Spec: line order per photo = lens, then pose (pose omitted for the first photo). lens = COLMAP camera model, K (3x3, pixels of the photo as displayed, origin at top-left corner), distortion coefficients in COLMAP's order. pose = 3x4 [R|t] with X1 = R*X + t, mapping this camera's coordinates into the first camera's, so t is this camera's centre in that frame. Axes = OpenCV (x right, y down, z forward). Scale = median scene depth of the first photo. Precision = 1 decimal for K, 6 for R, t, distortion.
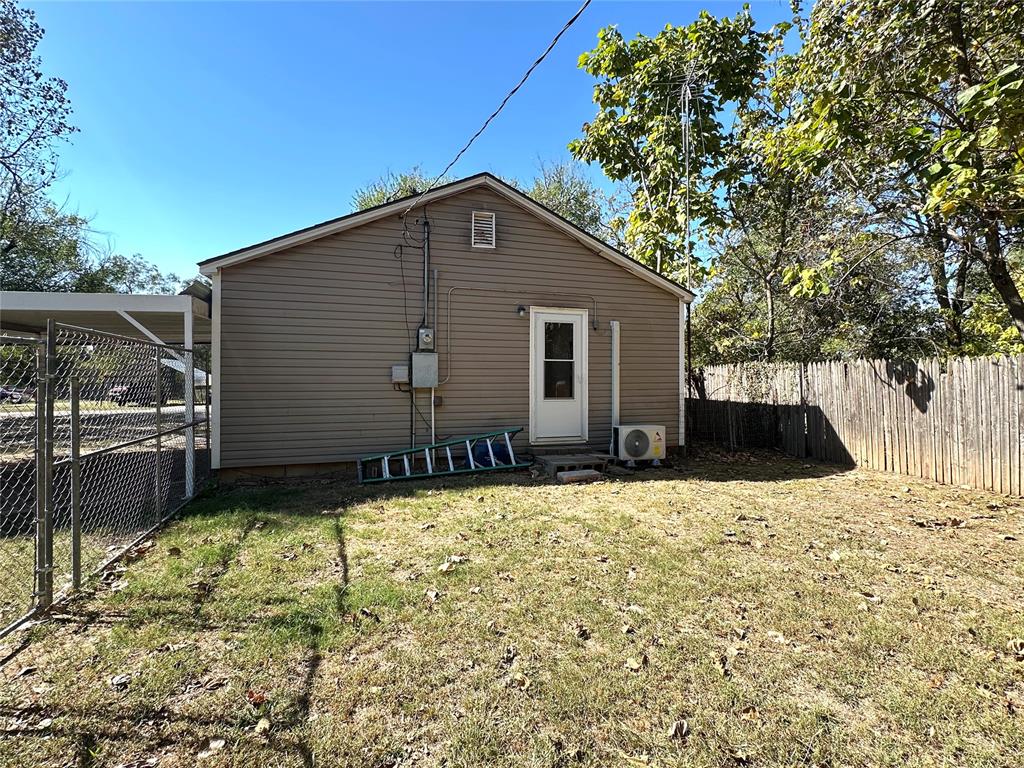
lens RADIAL K [[471.8, 0, 514.4], [0, 471.8, 381.1], [0, 0, 1]] dist [0.009069, -0.001212]
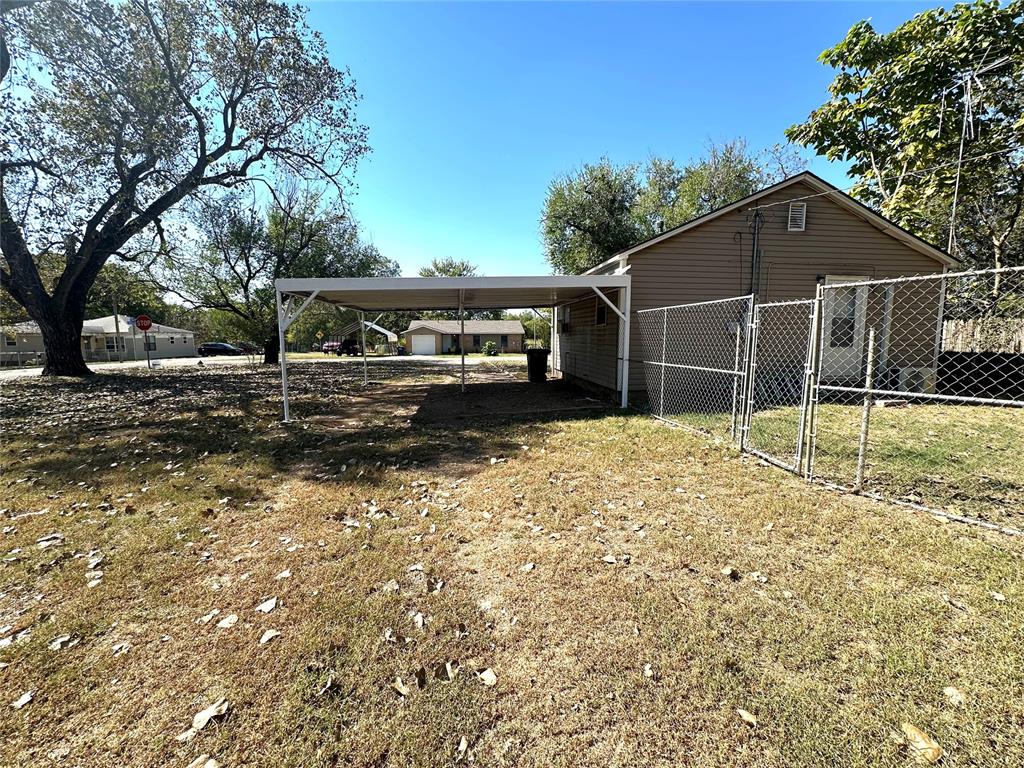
lens RADIAL K [[414.3, 0, 507.3], [0, 414.3, 381.0], [0, 0, 1]] dist [0.001367, 0.000377]
pose [[0.983850, 0.018786, -0.178008, -0.607258], [-0.000696, 0.994872, 0.101142, 0.014777], [0.178995, -0.099385, 0.978817, -0.291938]]
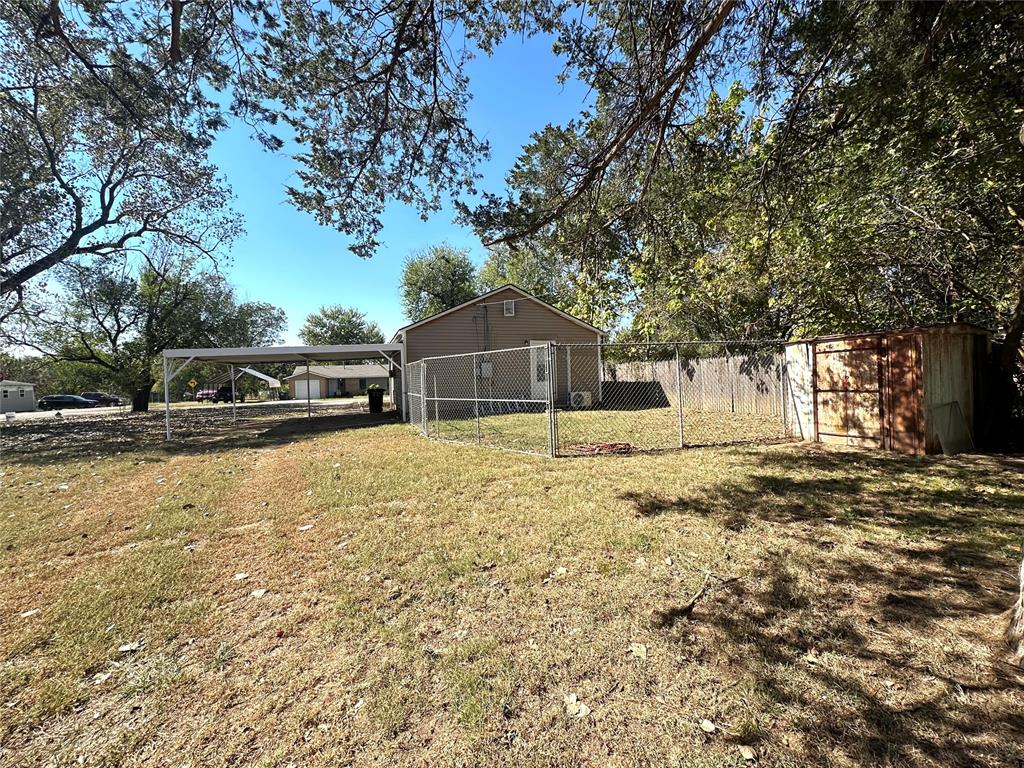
lens RADIAL K [[414.3, 0, 510.2], [0, 414.3, 379.7], [0, 0, 1]] dist [0.001367, 0.000377]
pose [[0.998249, -0.028908, 0.051612, -0.165208], [0.028749, 0.999579, 0.003820, 0.018764], [-0.051701, -0.002330, 0.998660, -0.952767]]
